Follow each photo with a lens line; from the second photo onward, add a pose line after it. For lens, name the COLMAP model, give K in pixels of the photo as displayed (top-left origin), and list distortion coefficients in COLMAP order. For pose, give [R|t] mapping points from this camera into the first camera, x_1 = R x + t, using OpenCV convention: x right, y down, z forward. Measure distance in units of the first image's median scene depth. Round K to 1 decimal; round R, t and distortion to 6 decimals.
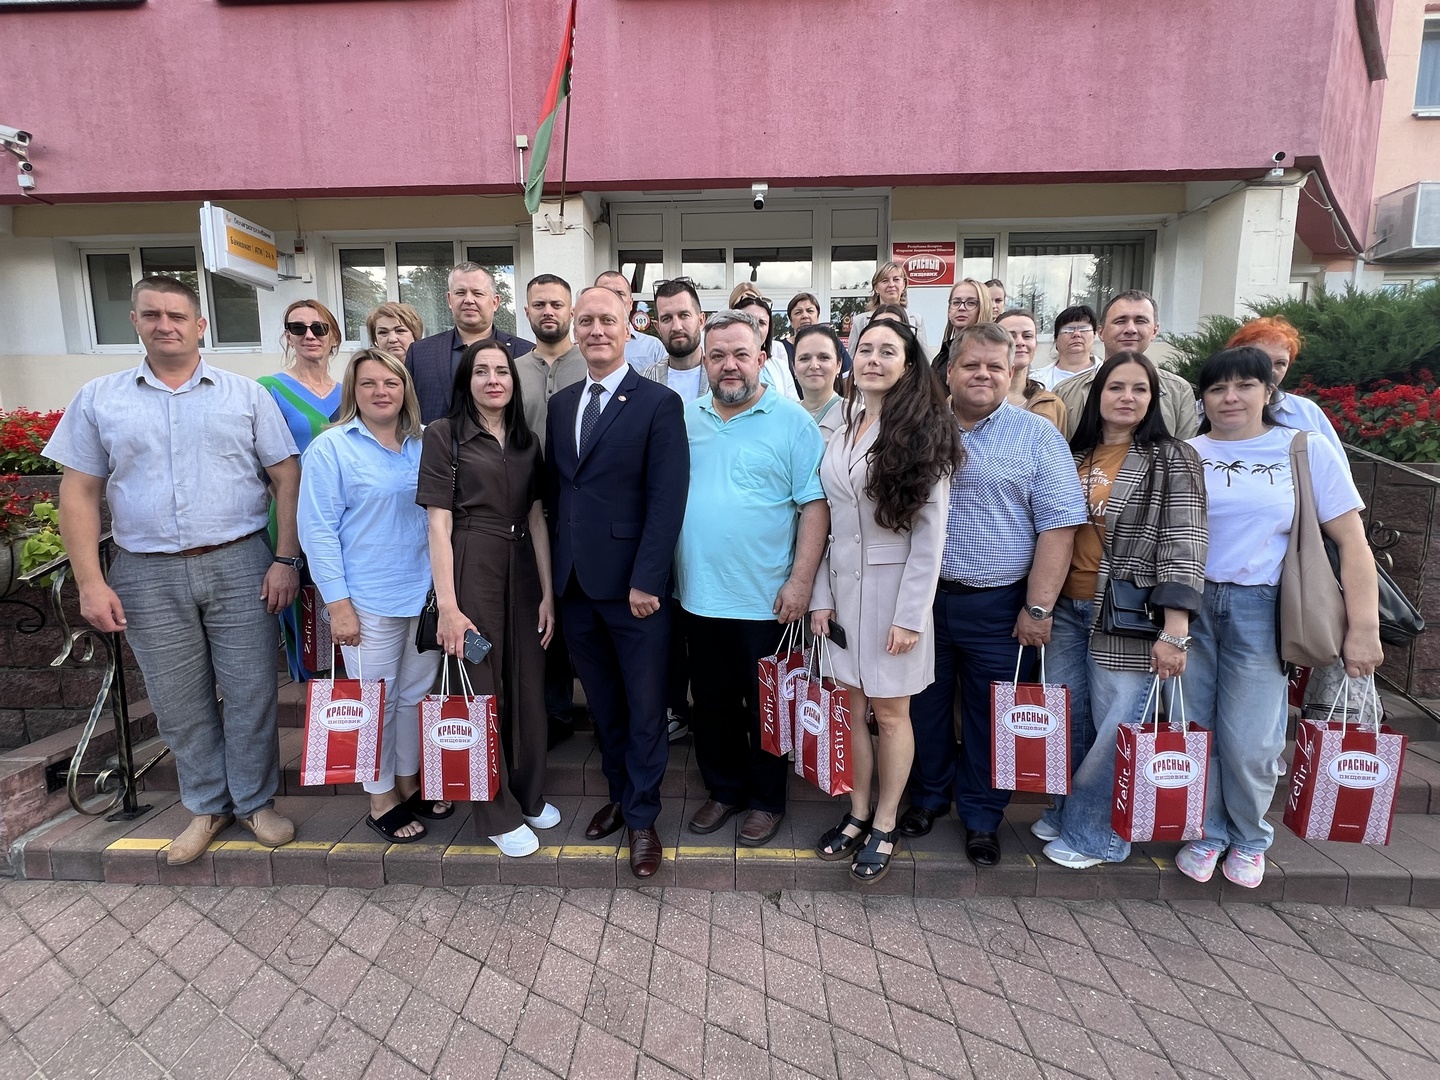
lens RADIAL K [[699.0, 0, 711.6], [0, 699.0, 544.4], [0, 0, 1]] dist [-0.000737, -0.000219]
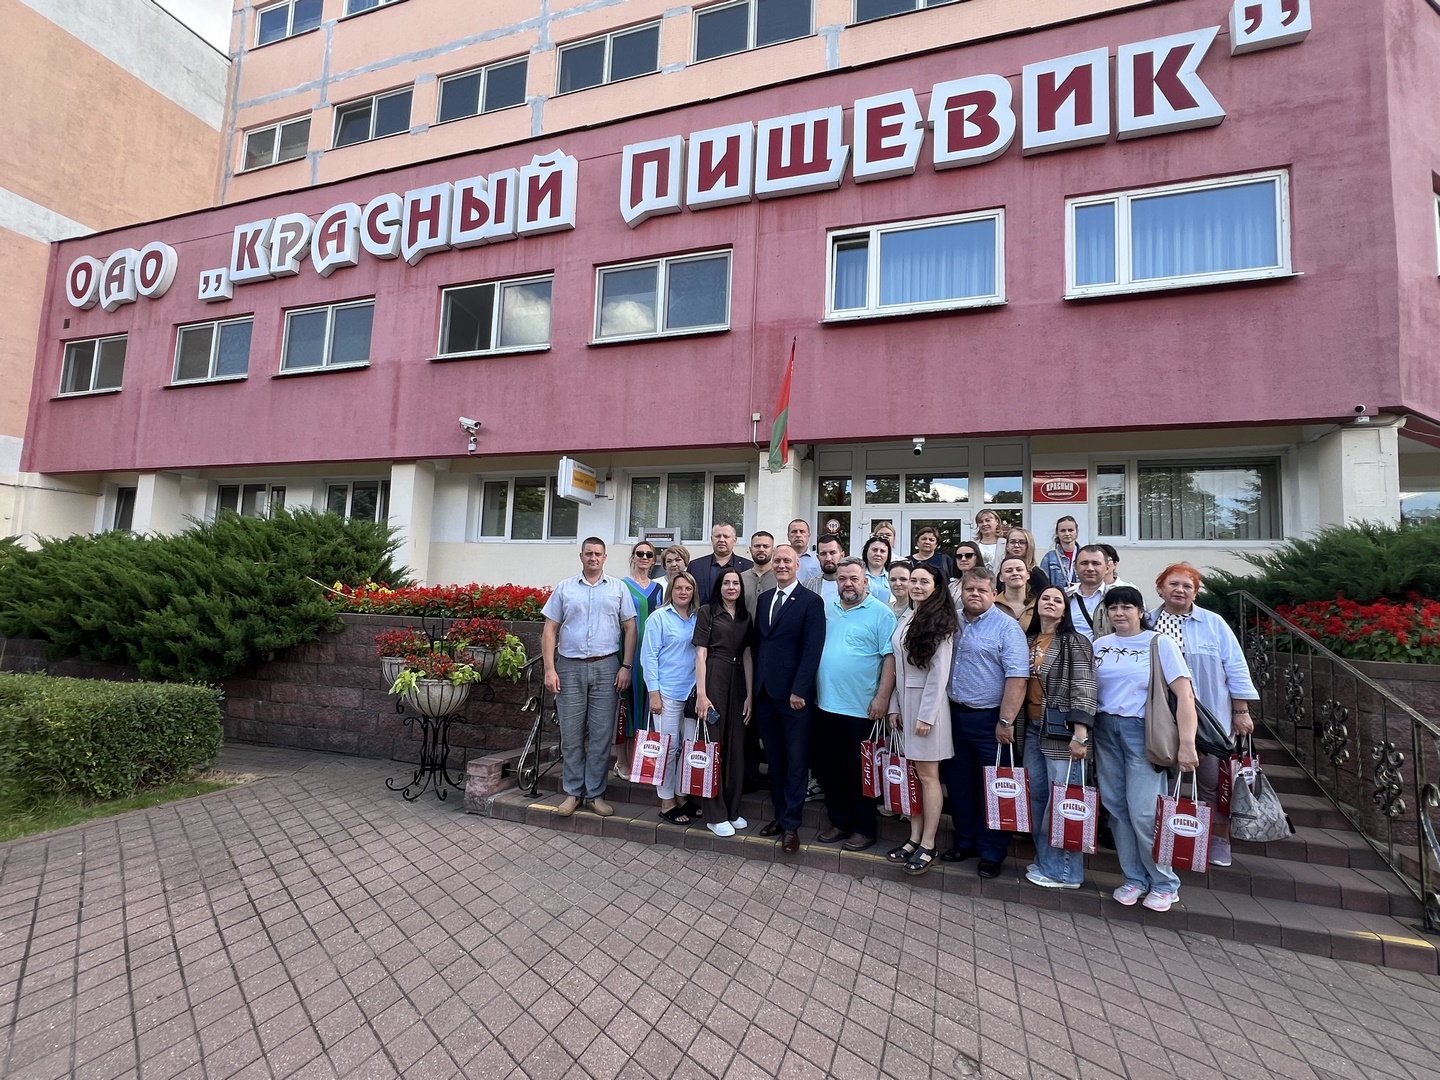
lens RADIAL K [[699.0, 0, 711.6], [0, 699.0, 544.4], [0, 0, 1]] dist [-0.000737, -0.000219]
pose [[0.954167, 0.017321, -0.298772, 0.235883], [-0.087516, 0.970834, -0.223209, 0.105836], [0.286191, 0.239126, 0.927854, -0.922880]]
